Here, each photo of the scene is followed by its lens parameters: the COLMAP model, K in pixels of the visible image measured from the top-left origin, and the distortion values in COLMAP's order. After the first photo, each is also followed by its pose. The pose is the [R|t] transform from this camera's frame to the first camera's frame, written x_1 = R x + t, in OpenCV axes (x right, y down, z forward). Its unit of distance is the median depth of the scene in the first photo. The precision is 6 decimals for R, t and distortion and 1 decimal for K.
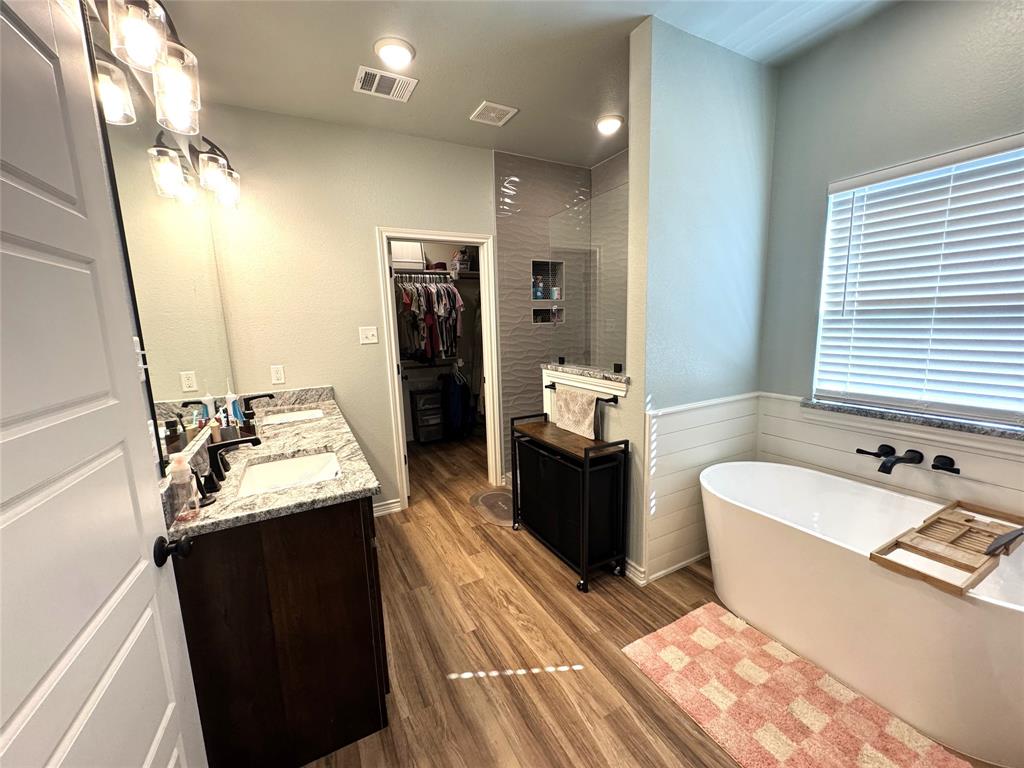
lens RADIAL K [[406.0, 0, 512.0], [0, 406.0, 384.0], [0, 0, 1]] dist [-0.001270, -0.000128]
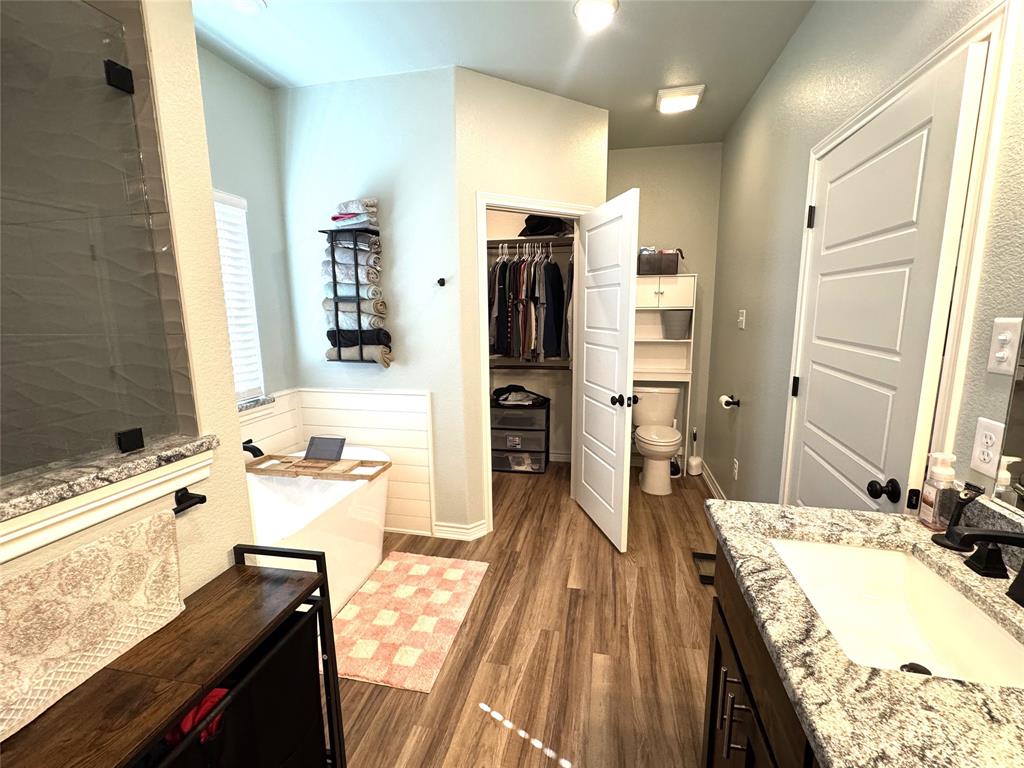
lens RADIAL K [[454.5, 0, 512.0], [0, 454.5, 384.0], [0, 0, 1]] dist [-0.000228, 0.000205]
pose [[-0.761693, -0.063874, 0.644782, -0.518913], [0.135838, 0.957273, 0.255298, -0.241190], [-0.633539, 0.282045, -0.720471, 1.582439]]
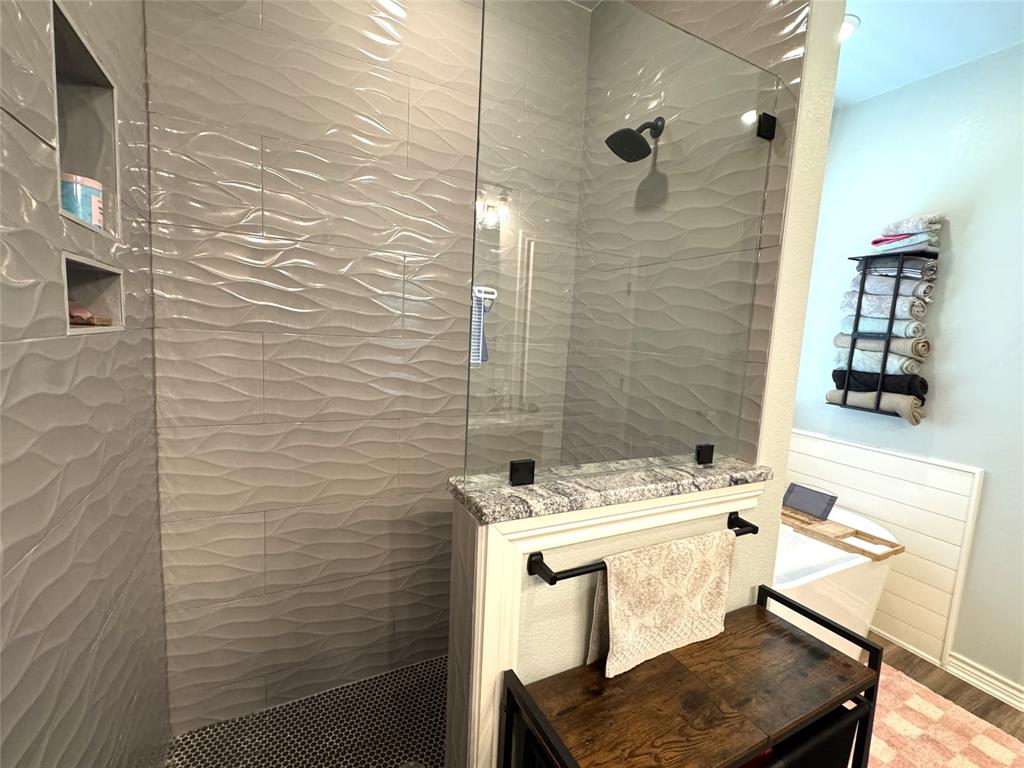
lens RADIAL K [[454.5, 0, 512.0], [0, 454.5, 384.0], [0, 0, 1]] dist [-0.000228, 0.000205]
pose [[0.009435, -0.082573, 0.996540, -0.381853], [0.097706, 0.991892, 0.081263, -0.270787], [-0.995171, 0.096601, 0.017427, 1.774869]]
